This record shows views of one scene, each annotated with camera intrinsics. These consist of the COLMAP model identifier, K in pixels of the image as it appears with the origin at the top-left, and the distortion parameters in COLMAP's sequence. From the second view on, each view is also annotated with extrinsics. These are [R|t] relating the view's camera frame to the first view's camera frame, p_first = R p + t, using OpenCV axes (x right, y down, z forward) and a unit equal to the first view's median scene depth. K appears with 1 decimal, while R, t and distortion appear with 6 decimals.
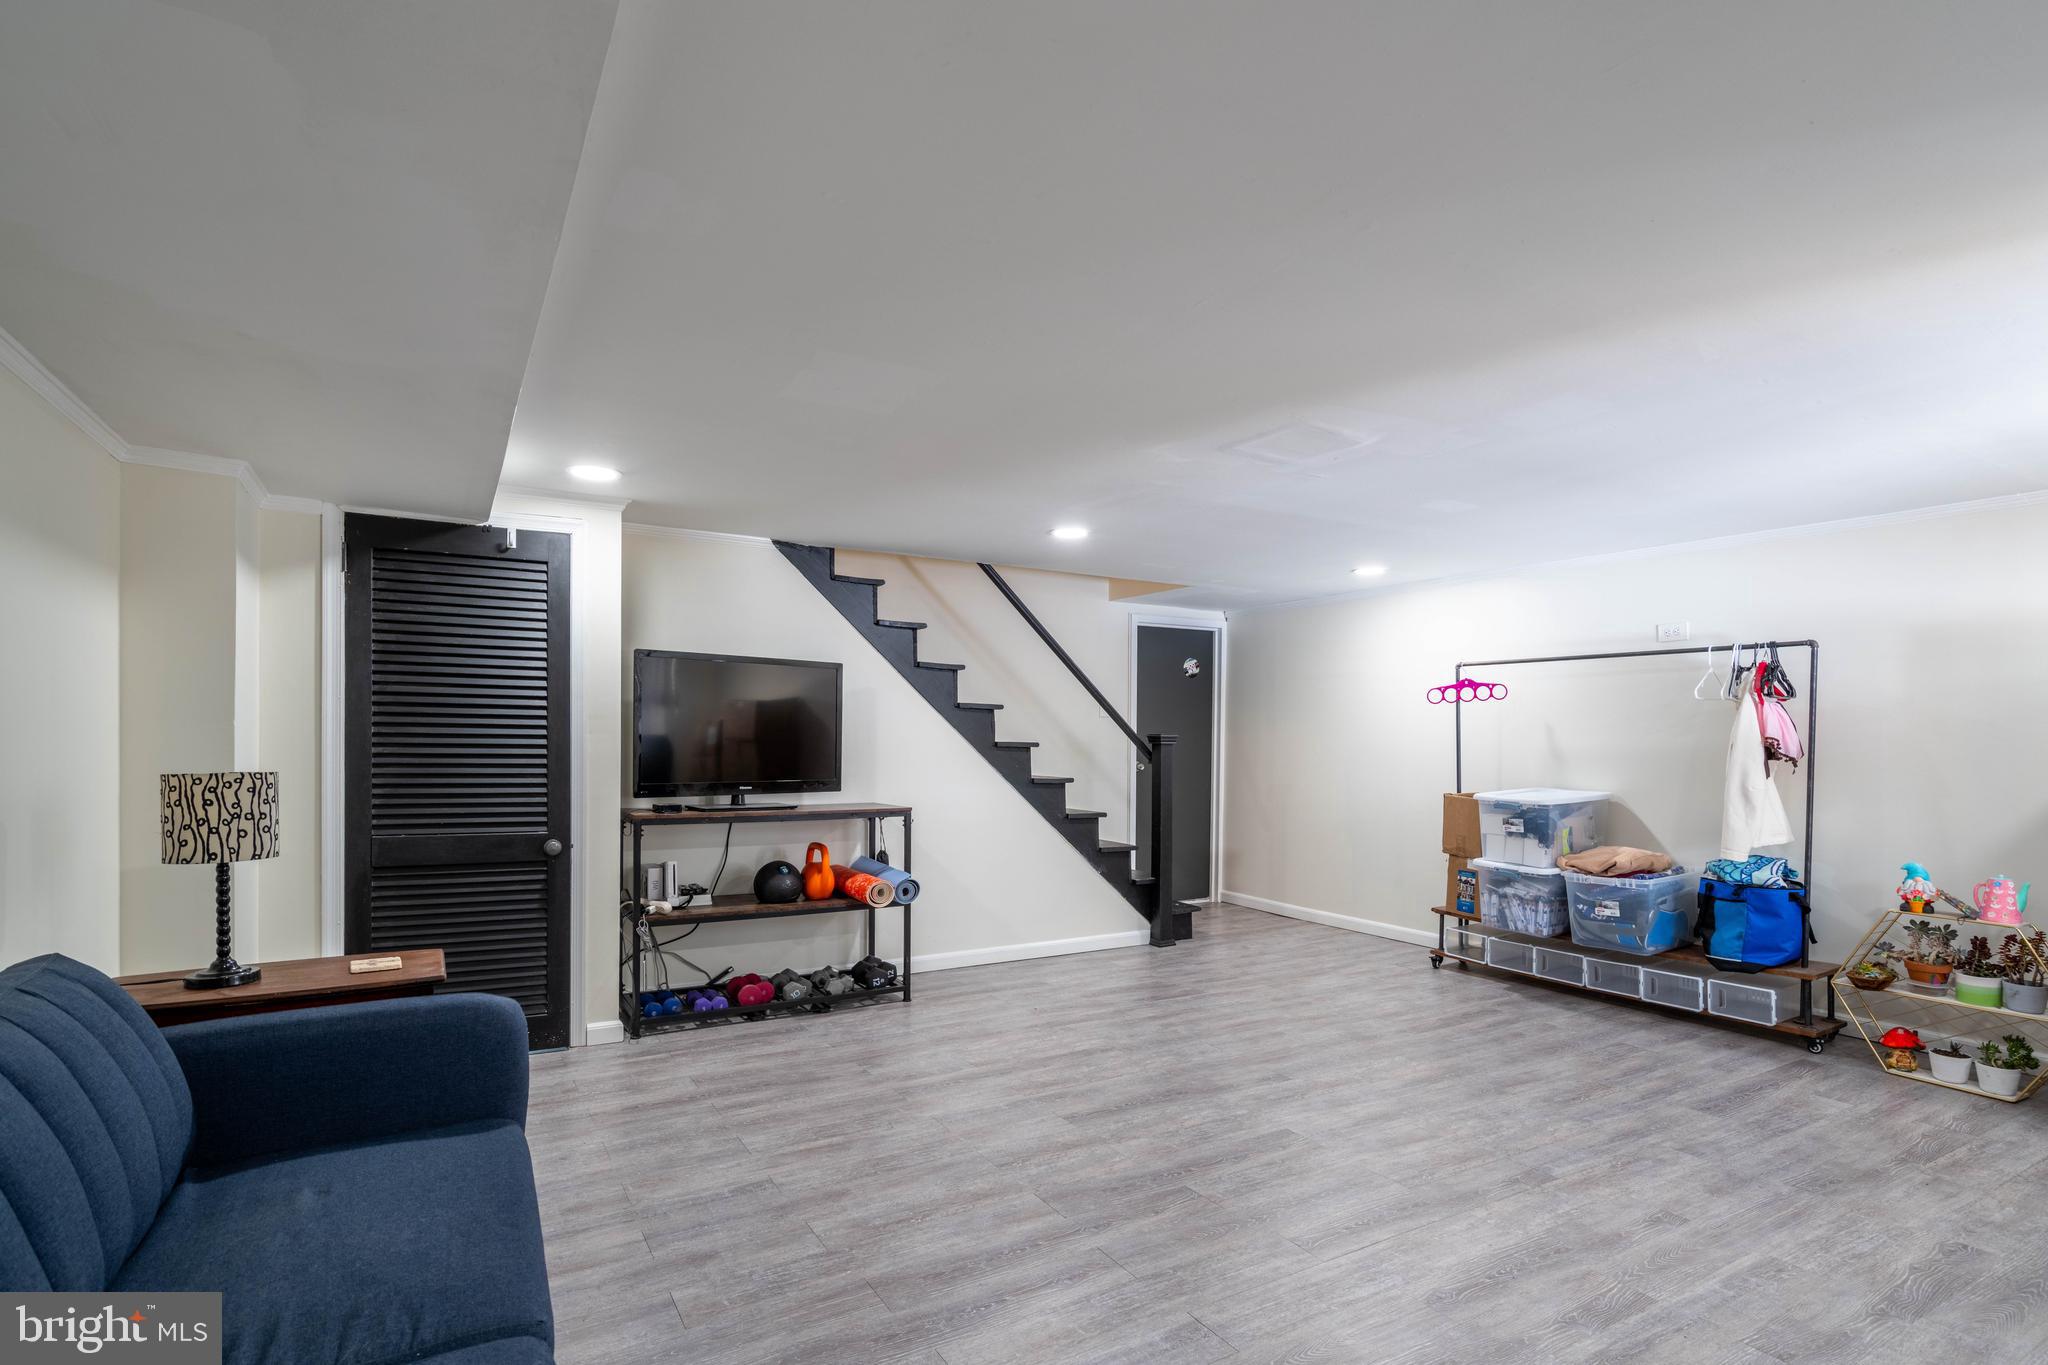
lens RADIAL K [[990.2, 0, 982.6], [0, 990.2, 749.4], [0, 0, 1]] dist [-0.004787, -0.000586]
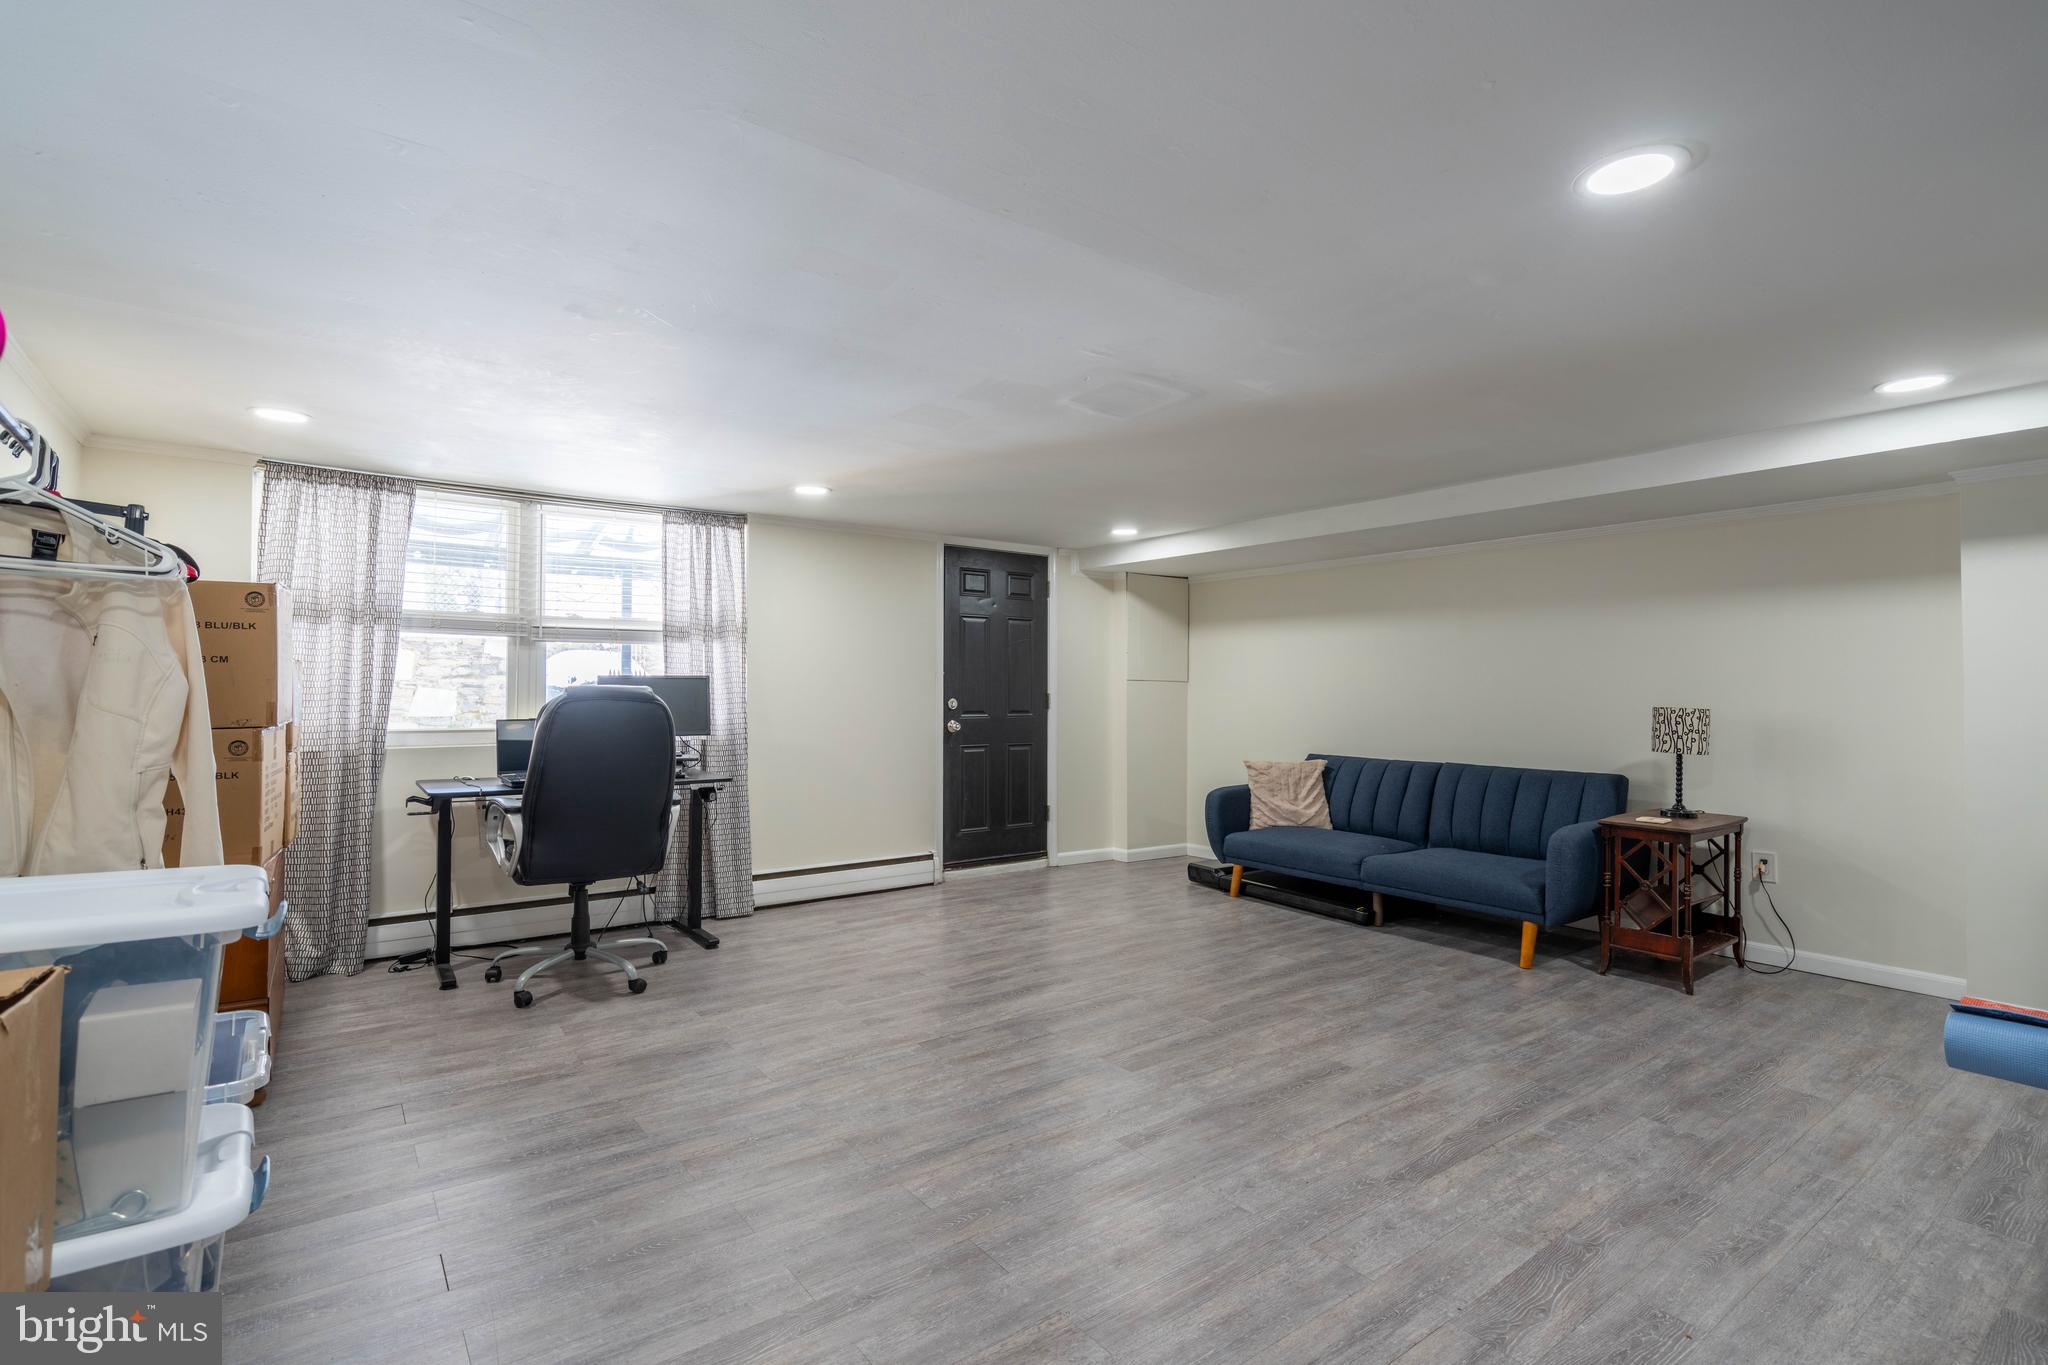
lens RADIAL K [[990.2, 0, 1026.9], [0, 990.2, 679.6], [0, 0, 1]] dist [-0.004787, -0.000586]
pose [[-0.989483, -0.012172, -0.144134, 0.602012], [-0.012422, 0.999922, 0.000835, -0.013204], [0.144112, 0.002617, -0.989558, 2.115627]]
